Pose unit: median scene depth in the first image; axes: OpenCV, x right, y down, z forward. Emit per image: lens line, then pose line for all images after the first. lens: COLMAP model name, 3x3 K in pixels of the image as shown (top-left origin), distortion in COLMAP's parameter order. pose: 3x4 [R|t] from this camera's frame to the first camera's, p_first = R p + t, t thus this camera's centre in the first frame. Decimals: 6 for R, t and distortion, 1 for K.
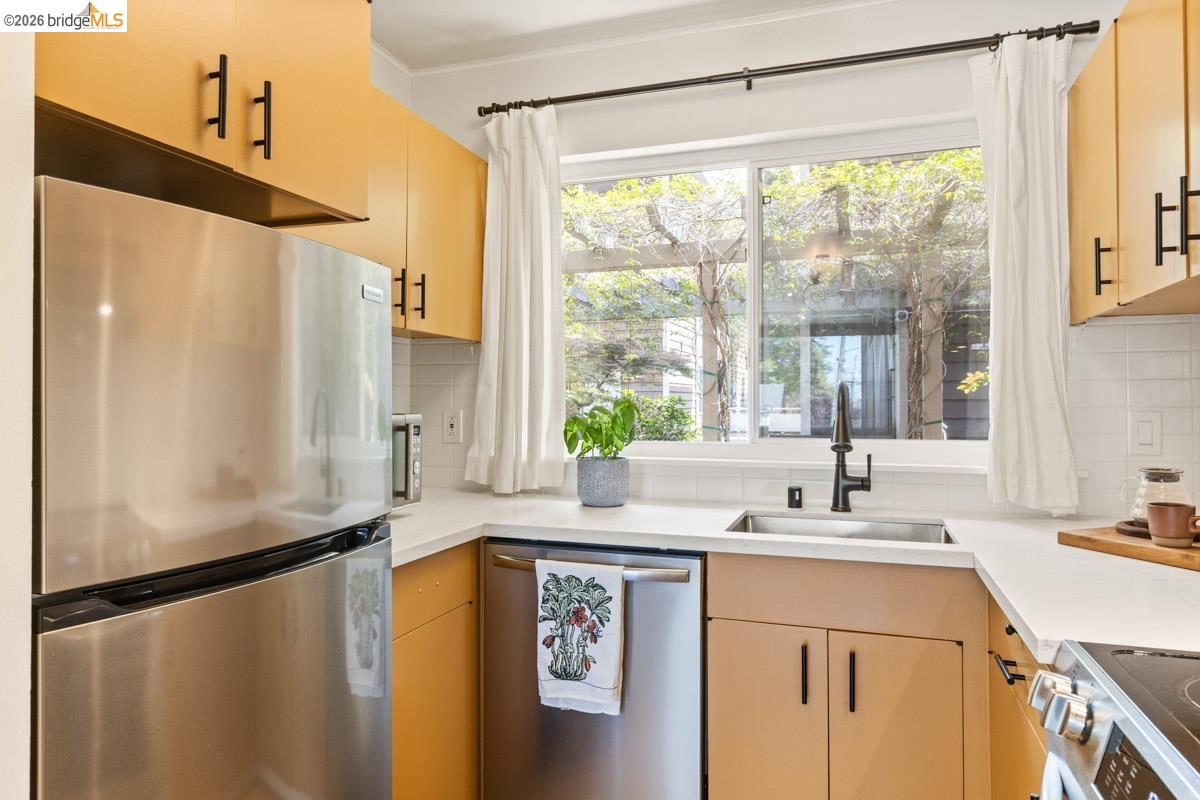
lens RADIAL K [[763.1, 0, 600.0], [0, 763.1, 400.0], [0, 0, 1]] dist [-0.002346, -0.000447]
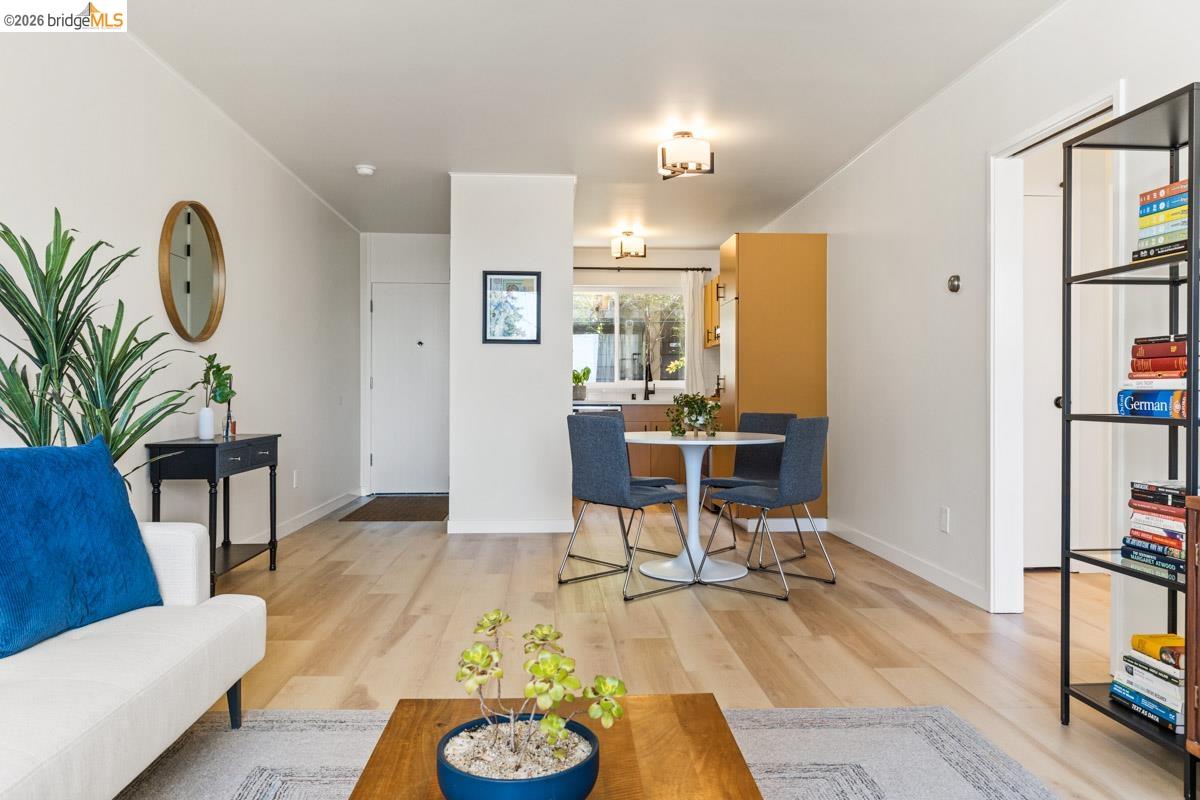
lens RADIAL K [[776.4, 0, 600.0], [0, 776.4, 400.0], [0, 0, 1]] dist [-0.002485, -0.000769]
pose [[0.933288, -0.002755, 0.359119, -1.181979], [-0.004851, 0.999783, 0.020276, 0.075314], [-0.359096, -0.020665, 0.933072, -2.285703]]
